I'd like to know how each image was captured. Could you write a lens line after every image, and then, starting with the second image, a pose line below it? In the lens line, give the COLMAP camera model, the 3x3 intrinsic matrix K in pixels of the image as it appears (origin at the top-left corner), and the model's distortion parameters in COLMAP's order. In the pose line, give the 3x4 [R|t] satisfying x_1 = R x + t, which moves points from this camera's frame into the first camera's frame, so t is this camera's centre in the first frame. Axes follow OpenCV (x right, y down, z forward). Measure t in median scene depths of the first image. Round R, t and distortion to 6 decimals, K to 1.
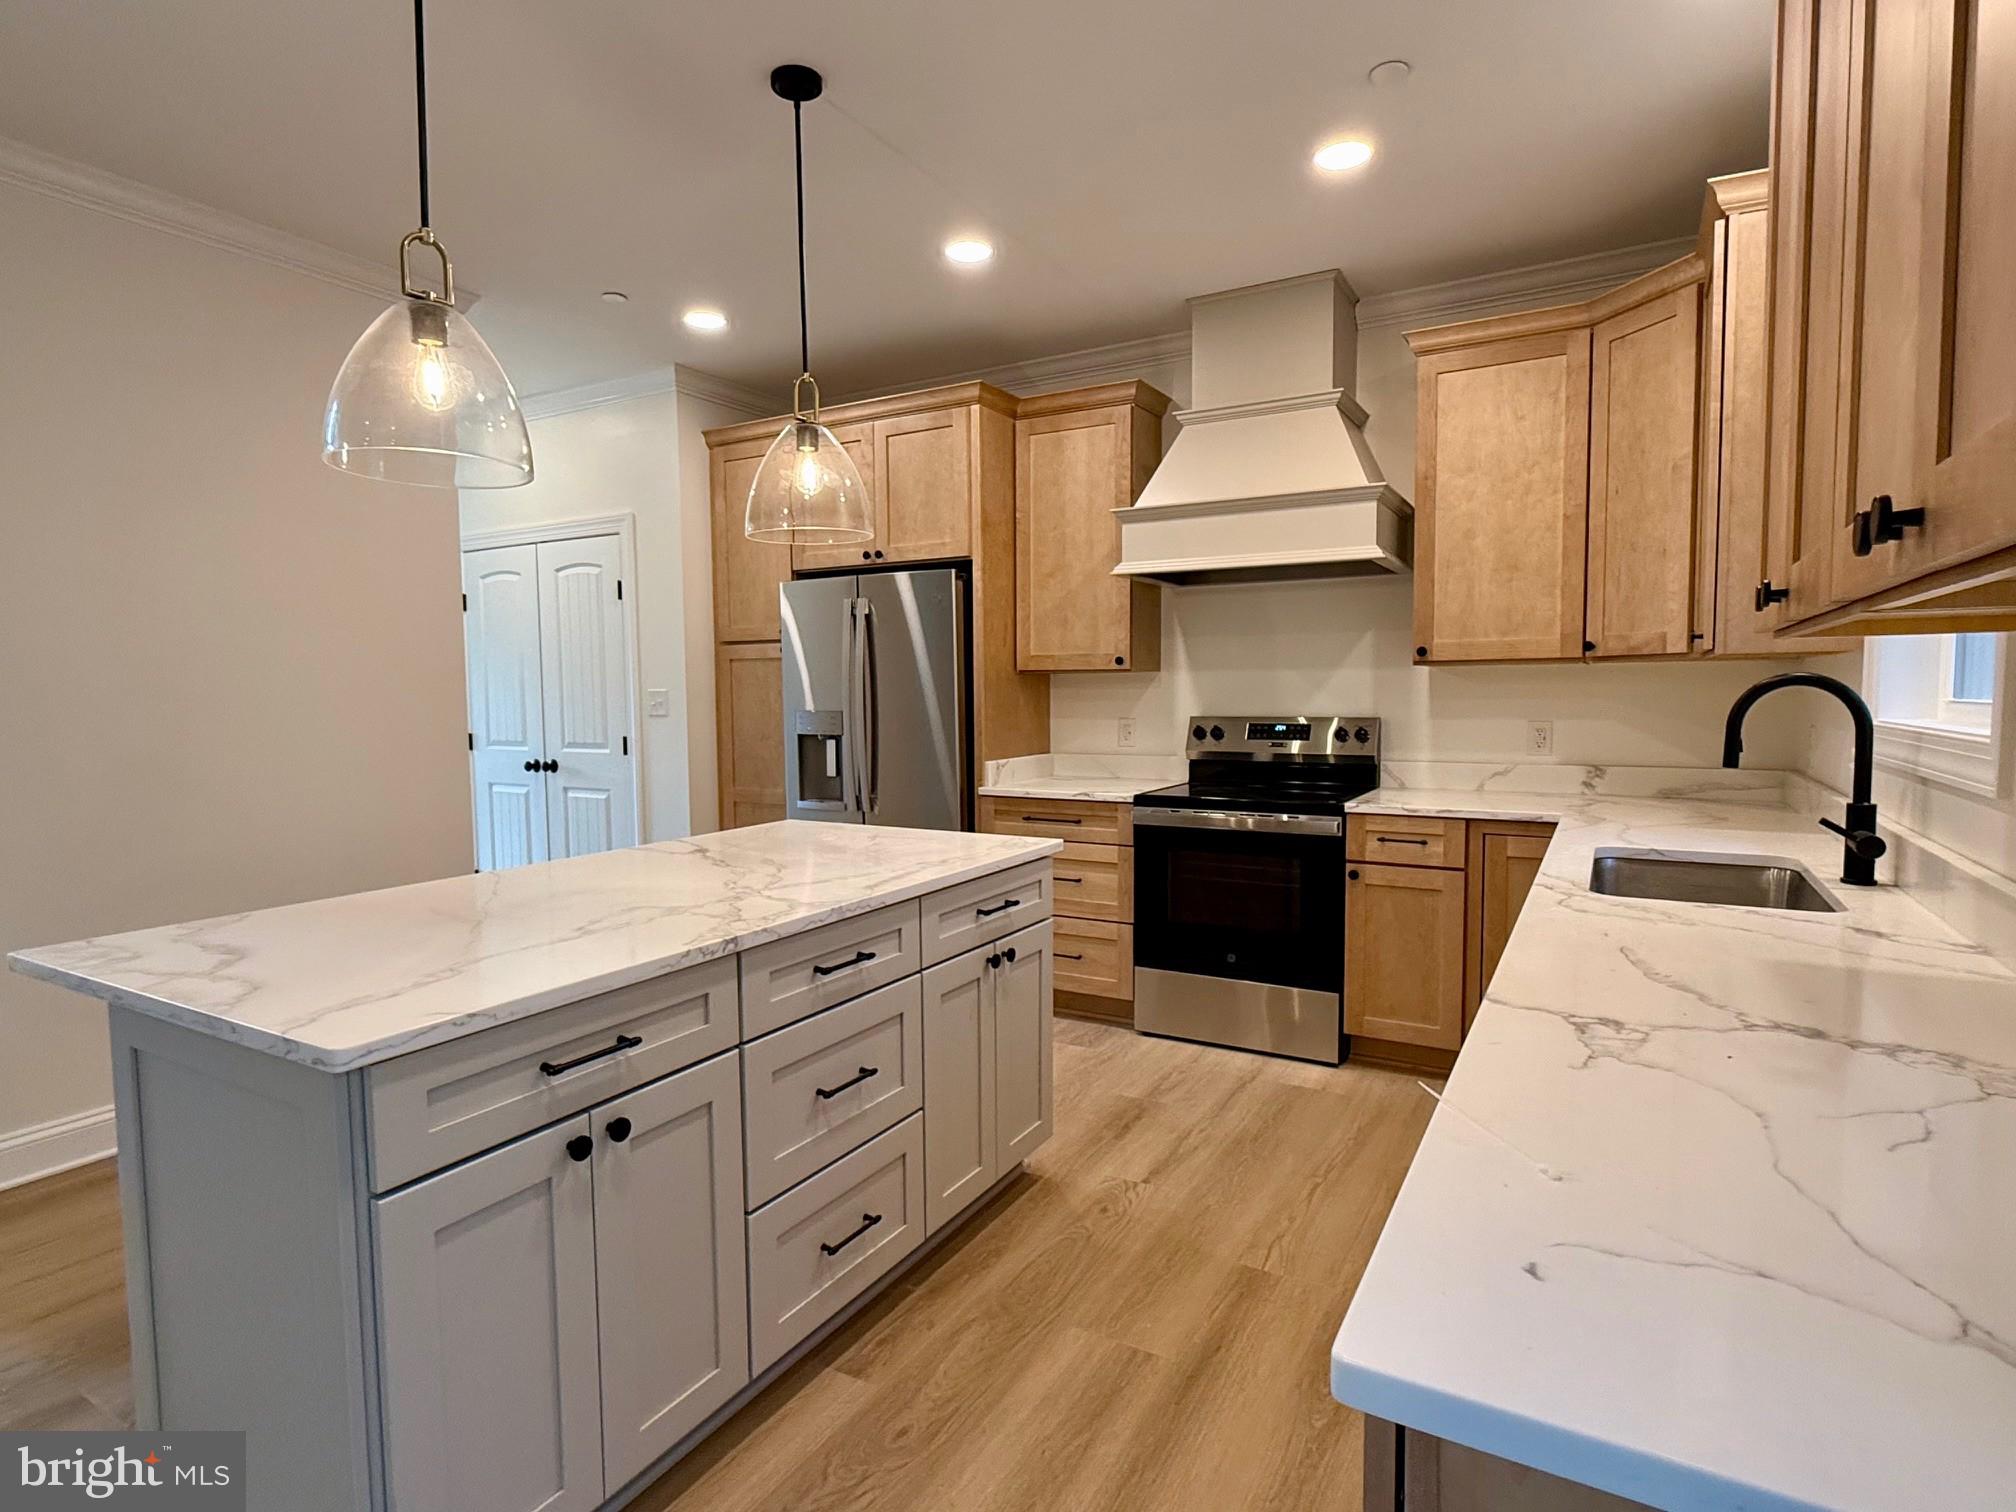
lens RADIAL K [[1048.2, 0, 1011.2], [0, 1048.2, 761.1], [0, 0, 1]] dist [0.000382, -0.000340]
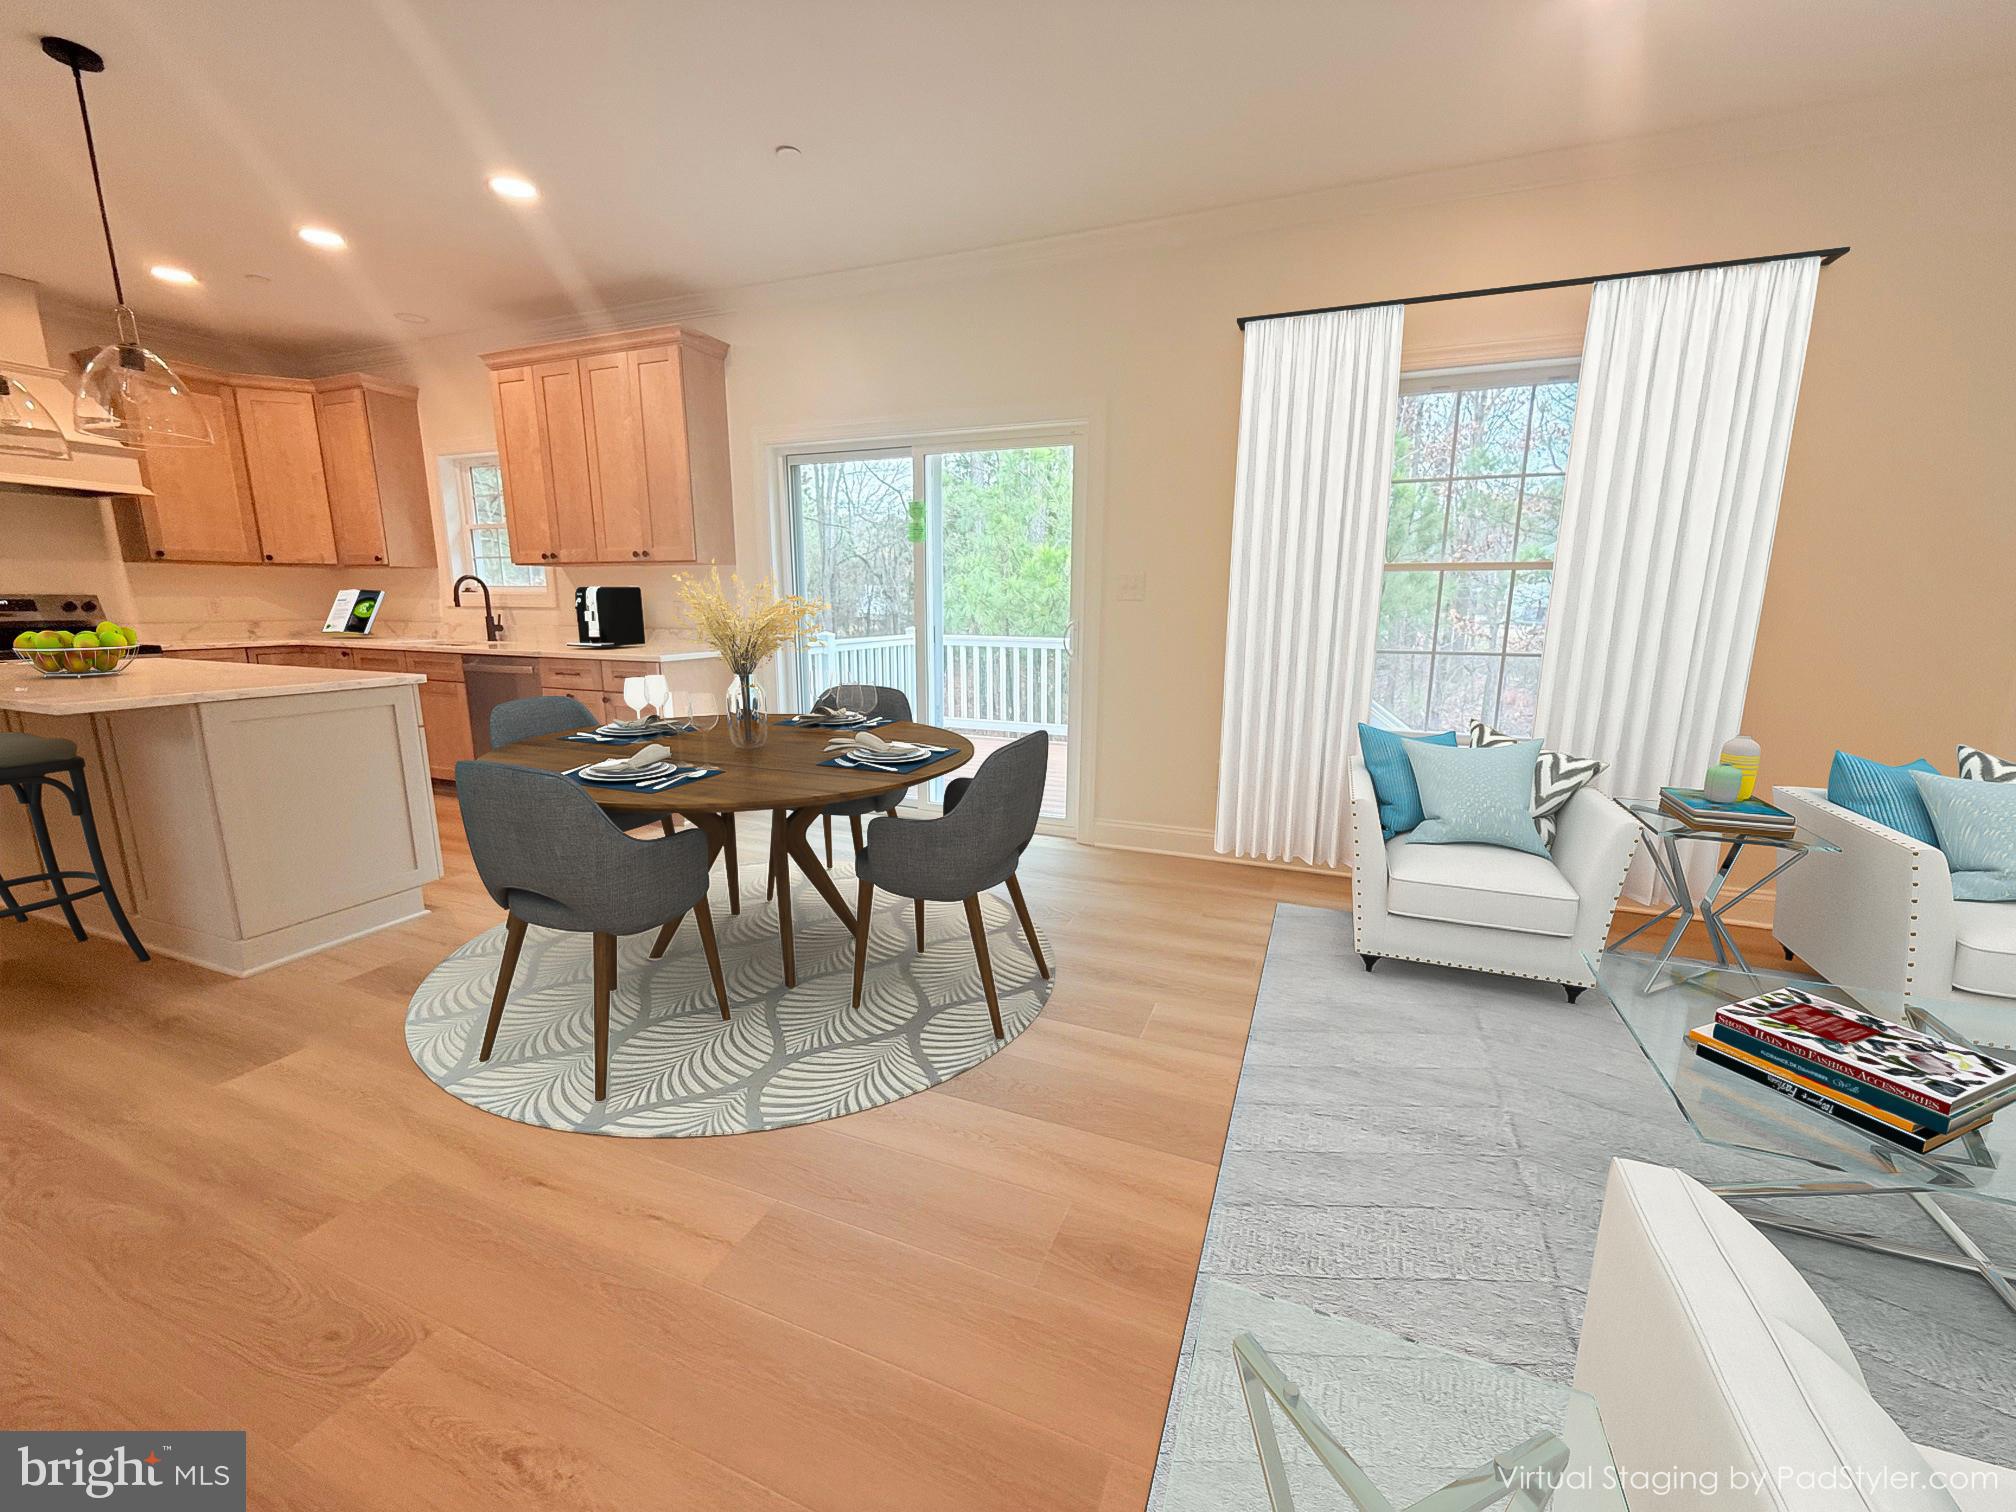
lens RADIAL K [[801.1, 0, 1008.0], [0, 801.1, 756.0], [0, 0, 1]] dist [0.001850, 0.000091]
pose [[-0.140234, -0.180261, 0.973571, -1.136326], [0.062778, 0.979690, 0.190436, 0.054620], [-0.988126, 0.087825, -0.126069, -0.151572]]
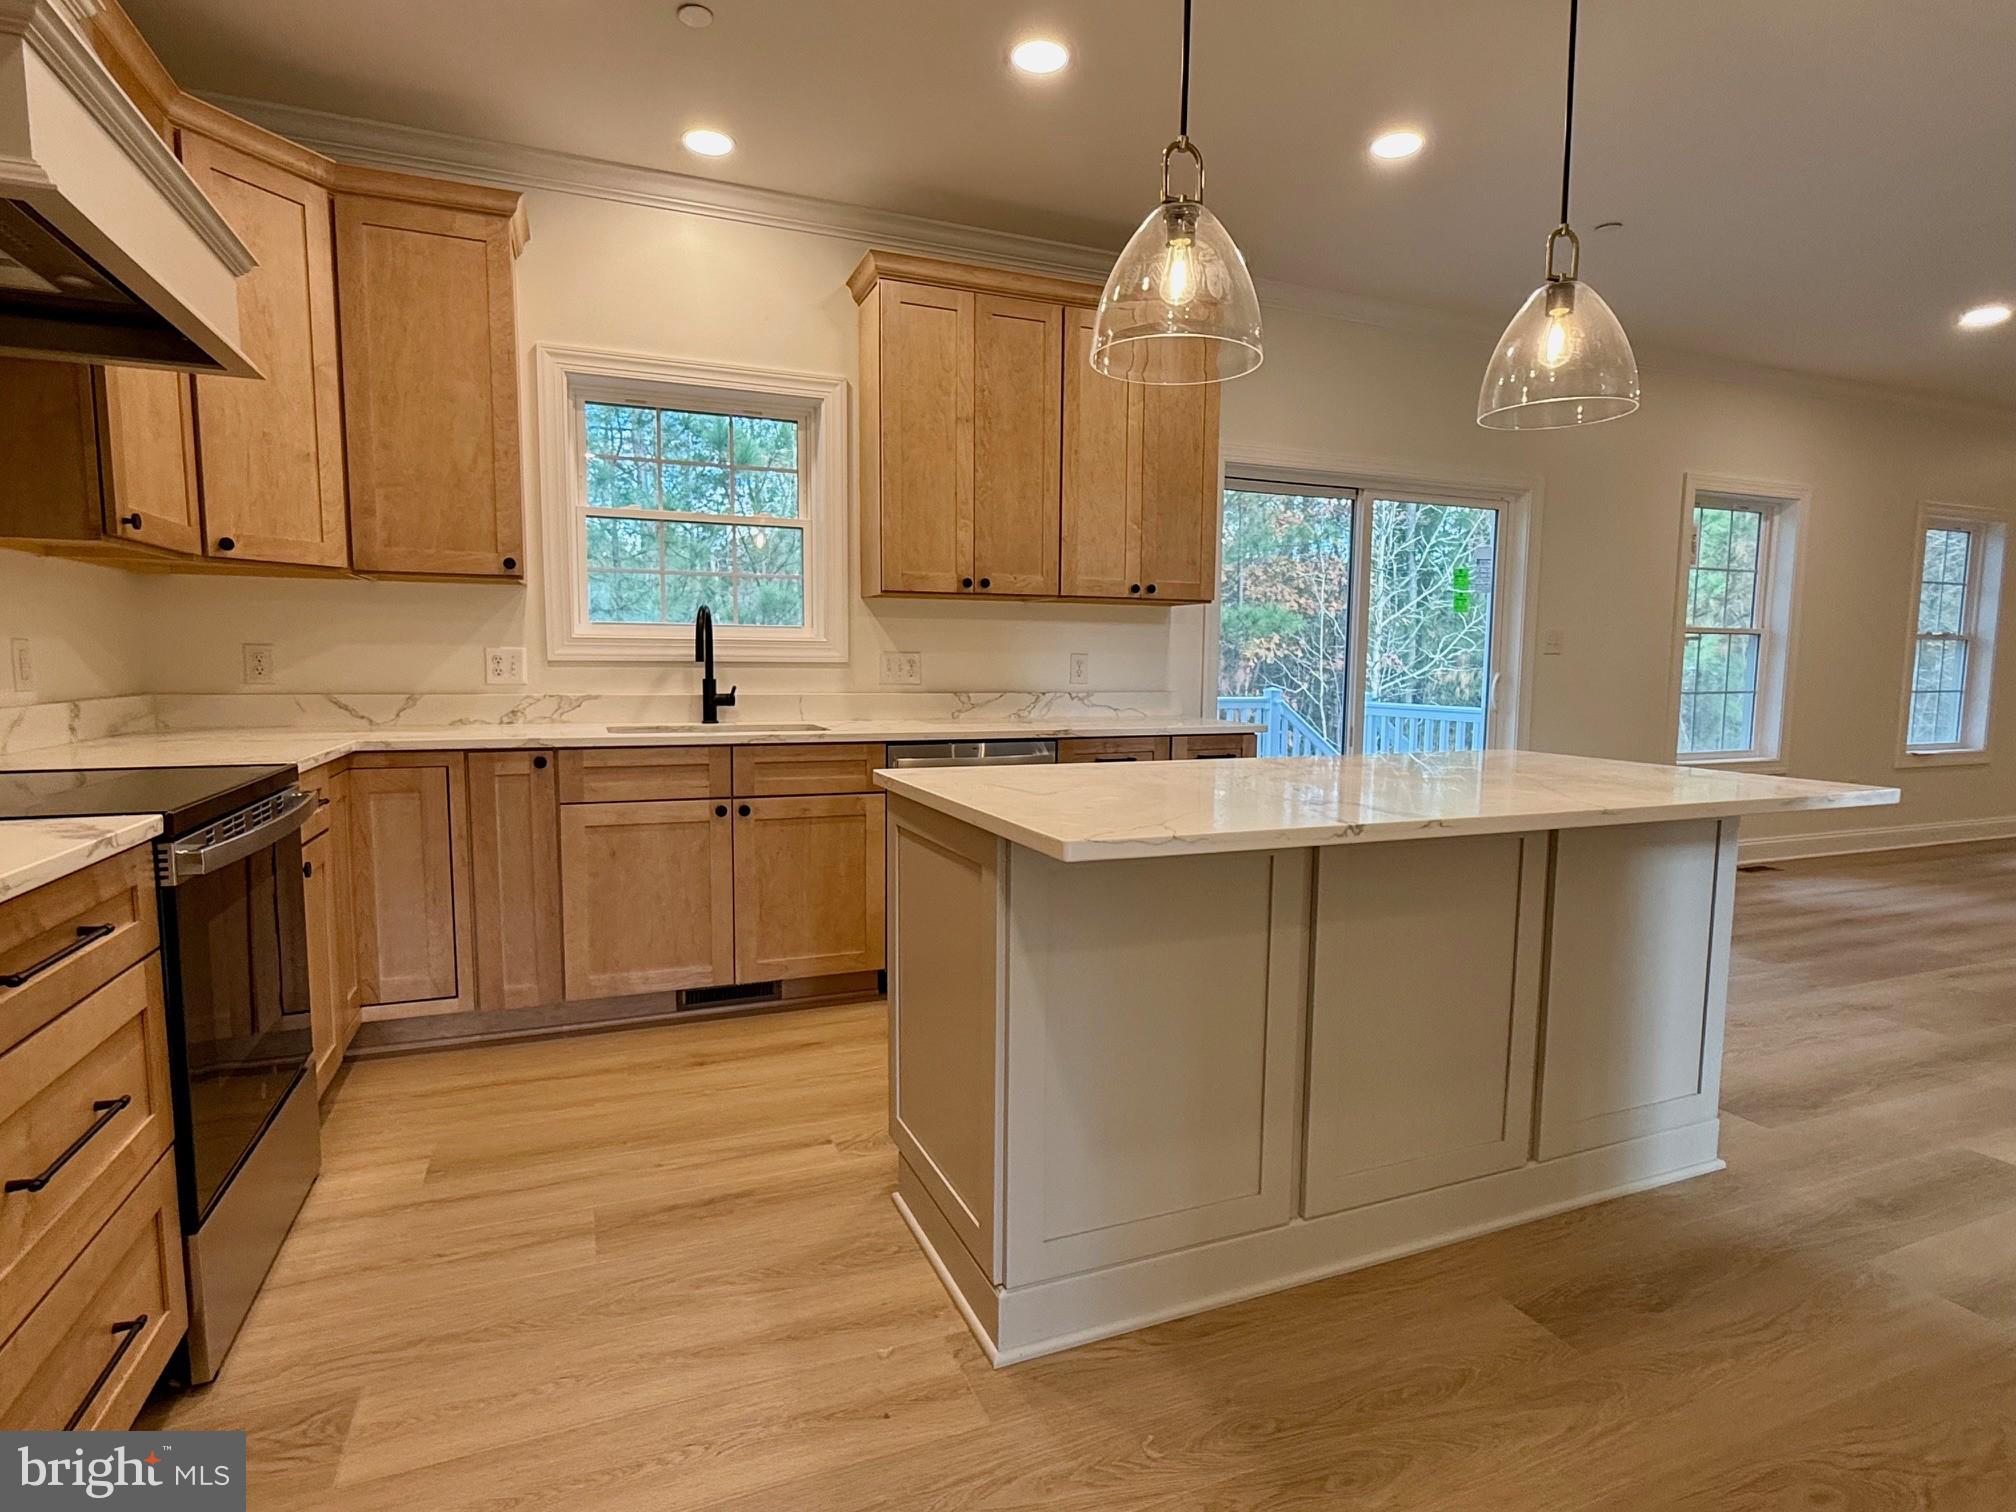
lens RADIAL K [[1048.2, 0, 1011.2], [0, 1048.2, 761.1], [0, 0, 1]] dist [0.000382, -0.000340]
pose [[-0.793881, -0.054738, 0.605605, -0.408410], [0.041683, 0.988699, 0.144006, -0.033640], [-0.606643, 0.139567, -0.782627, 1.224661]]
